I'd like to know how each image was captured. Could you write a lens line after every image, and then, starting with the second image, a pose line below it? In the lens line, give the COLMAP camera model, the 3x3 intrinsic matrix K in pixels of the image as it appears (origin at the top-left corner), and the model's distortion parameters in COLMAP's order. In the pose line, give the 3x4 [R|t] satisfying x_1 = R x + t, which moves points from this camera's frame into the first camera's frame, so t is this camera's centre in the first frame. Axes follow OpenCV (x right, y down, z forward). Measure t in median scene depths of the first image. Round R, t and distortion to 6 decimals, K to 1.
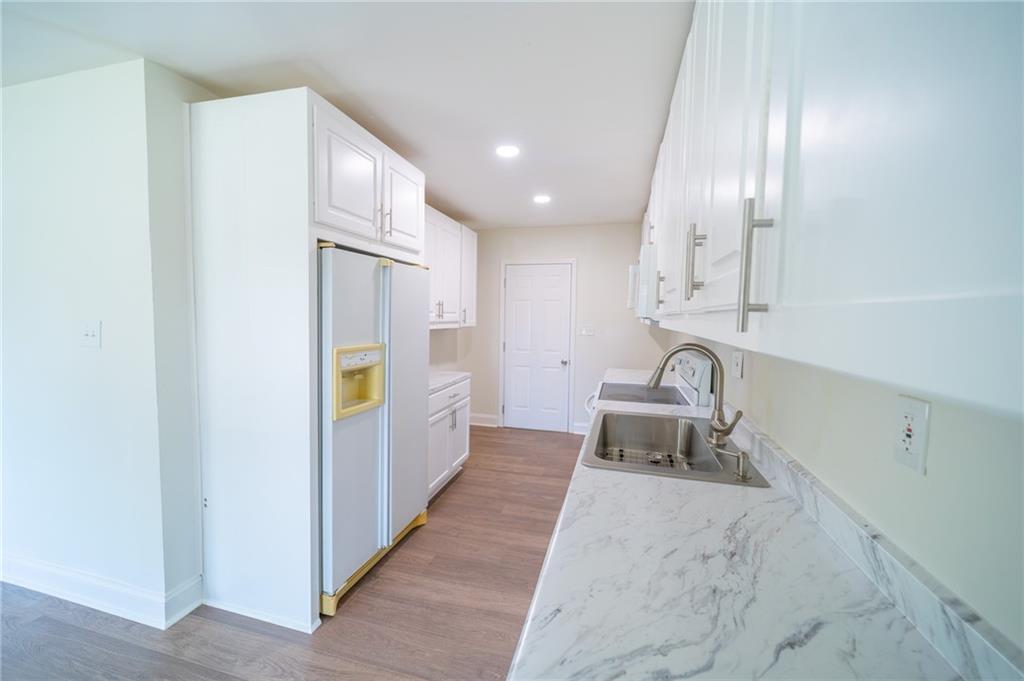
lens RADIAL K [[408.9, 0, 513.1], [0, 408.9, 336.1], [0, 0, 1]] dist [-0.000853, -0.000124]
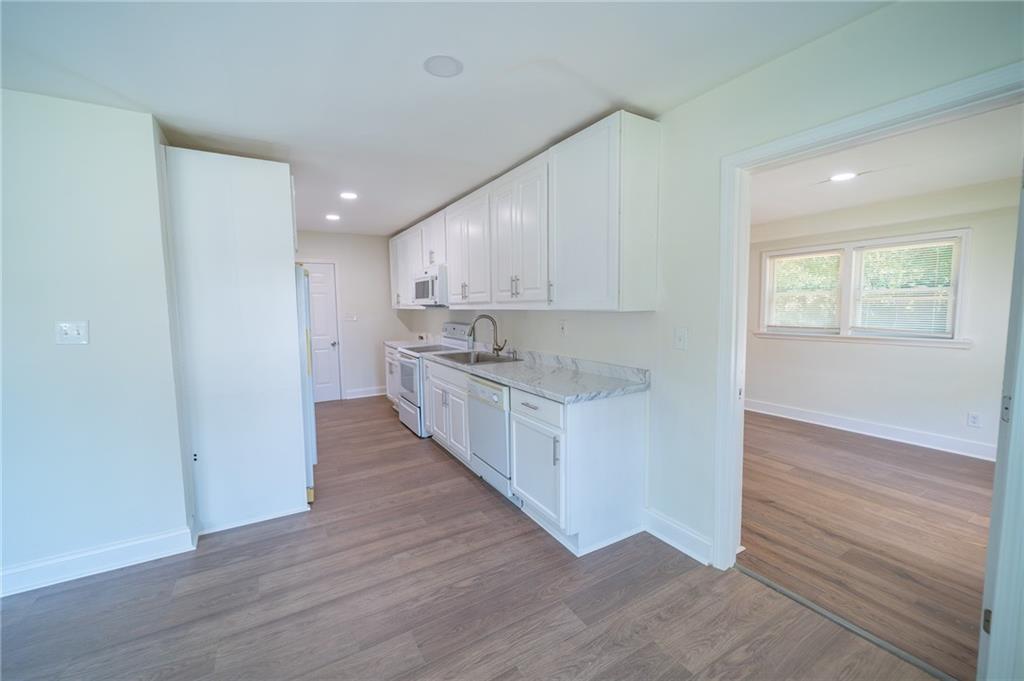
lens RADIAL K [[408.9, 0, 513.1], [0, 408.9, 336.1], [0, 0, 1]] dist [-0.000853, -0.000124]
pose [[0.693228, -0.084311, 0.715770, -0.948710], [0.064692, 0.996404, 0.054712, 0.020852], [-0.717809, 0.008376, 0.696190, -0.620290]]
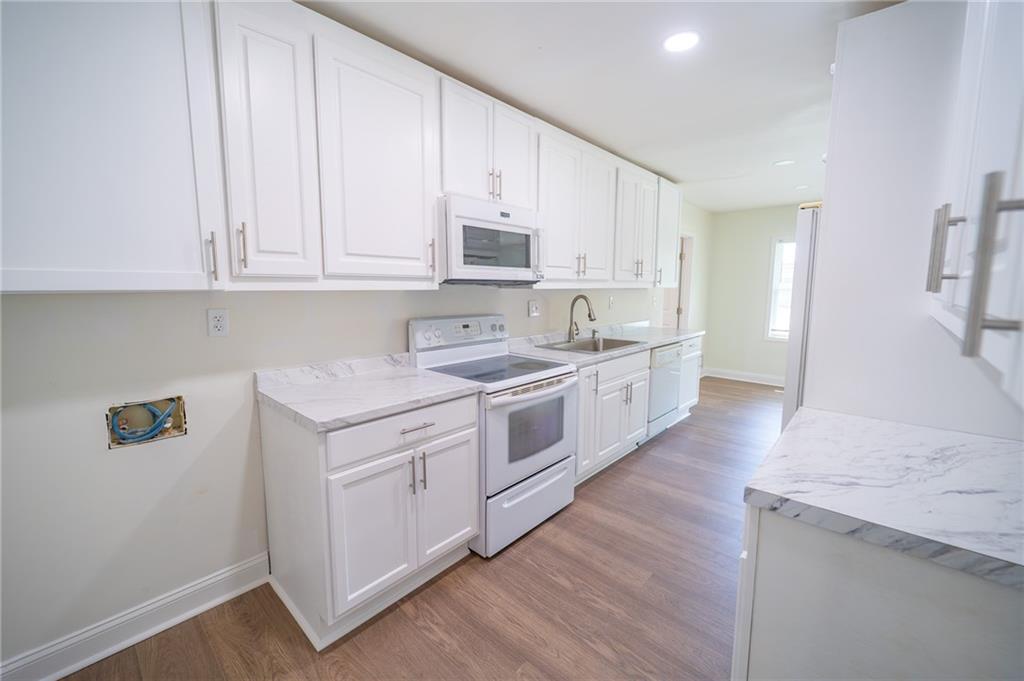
lens RADIAL K [[408.9, 0, 513.1], [0, 408.9, 336.1], [0, 0, 1]] dist [-0.000853, -0.000124]
pose [[-0.890092, -0.079379, 0.448816, -0.120316], [0.003301, 0.983569, 0.180503, -0.122919], [-0.455769, 0.162146, -0.875205, 2.537508]]
